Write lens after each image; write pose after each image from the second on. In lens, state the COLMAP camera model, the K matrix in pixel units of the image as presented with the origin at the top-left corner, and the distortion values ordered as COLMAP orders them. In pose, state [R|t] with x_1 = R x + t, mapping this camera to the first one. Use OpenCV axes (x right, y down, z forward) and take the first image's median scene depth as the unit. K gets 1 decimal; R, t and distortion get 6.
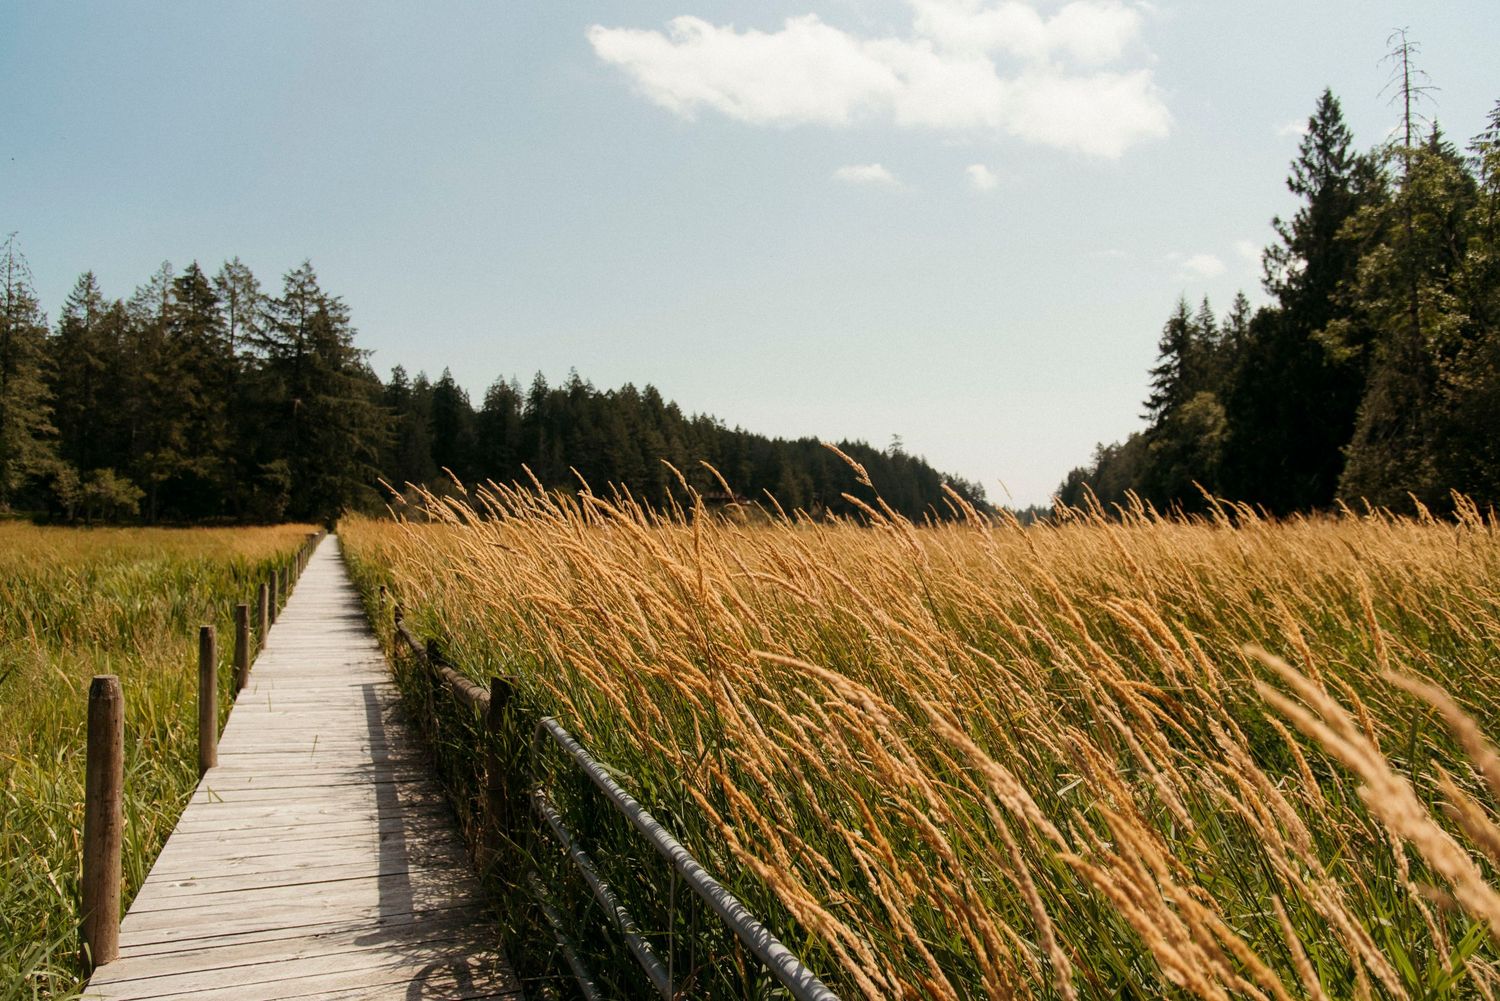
lens RADIAL K [[1135.1, 0, 716.5], [0, 1135.1, 500.3], [0, 0, 1]] dist [0.008120, 0.006171]
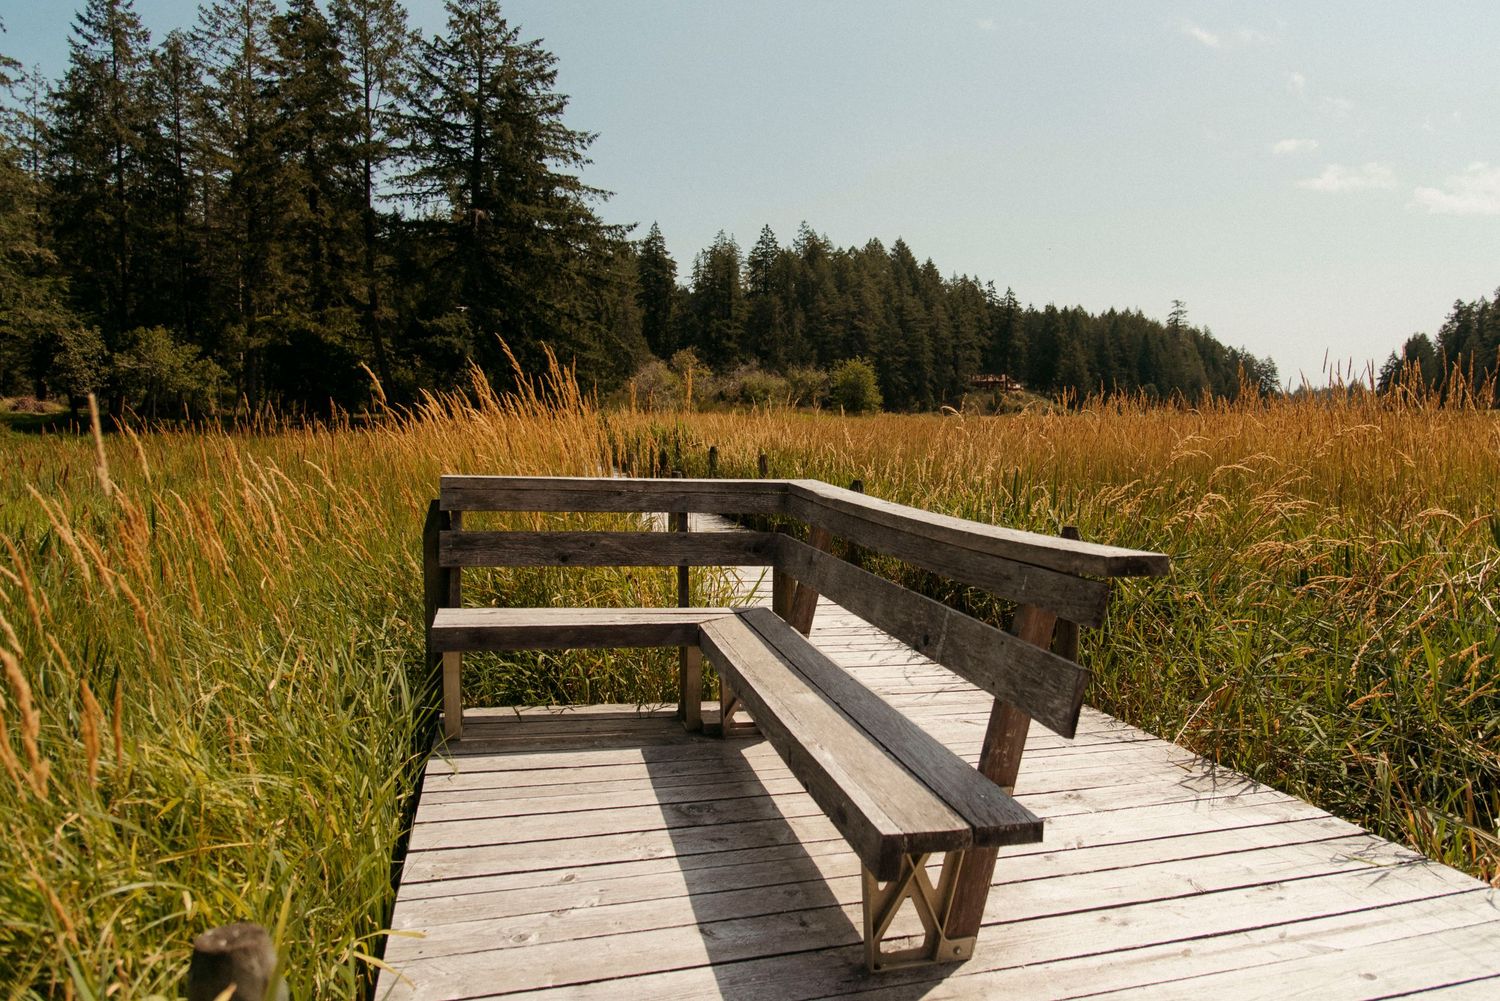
lens RADIAL K [[1148.9, 0, 750.1], [0, 1148.9, 529.4], [0, 0, 1]] dist [0.004209, 0.001636]
pose [[0.991673, -0.003388, -0.128739, -0.144638], [0.018787, 0.992765, 0.118596, 0.007594], [0.127406, -0.120027, 0.984561, 0.389559]]
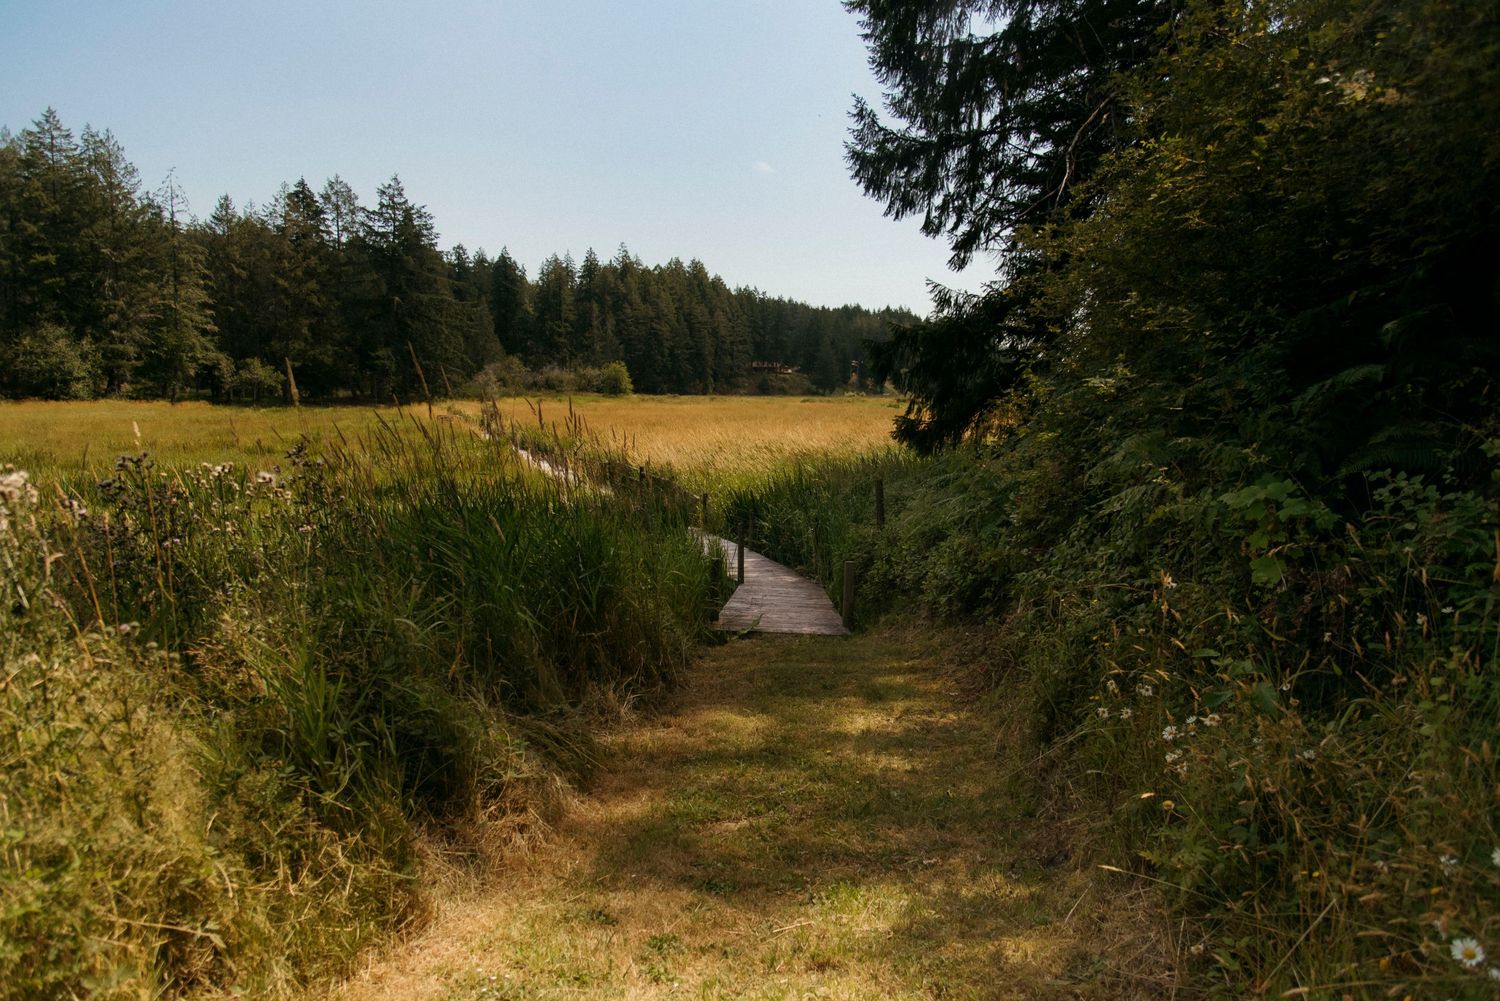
lens RADIAL K [[1148.9, 0, 750.1], [0, 1148.9, 529.4], [0, 0, 1]] dist [0.004209, 0.001636]
pose [[0.999806, -0.002951, -0.019469, 0.030705], [0.005737, 0.989470, 0.144622, -0.017618], [0.018837, -0.144706, 0.989295, -0.229421]]
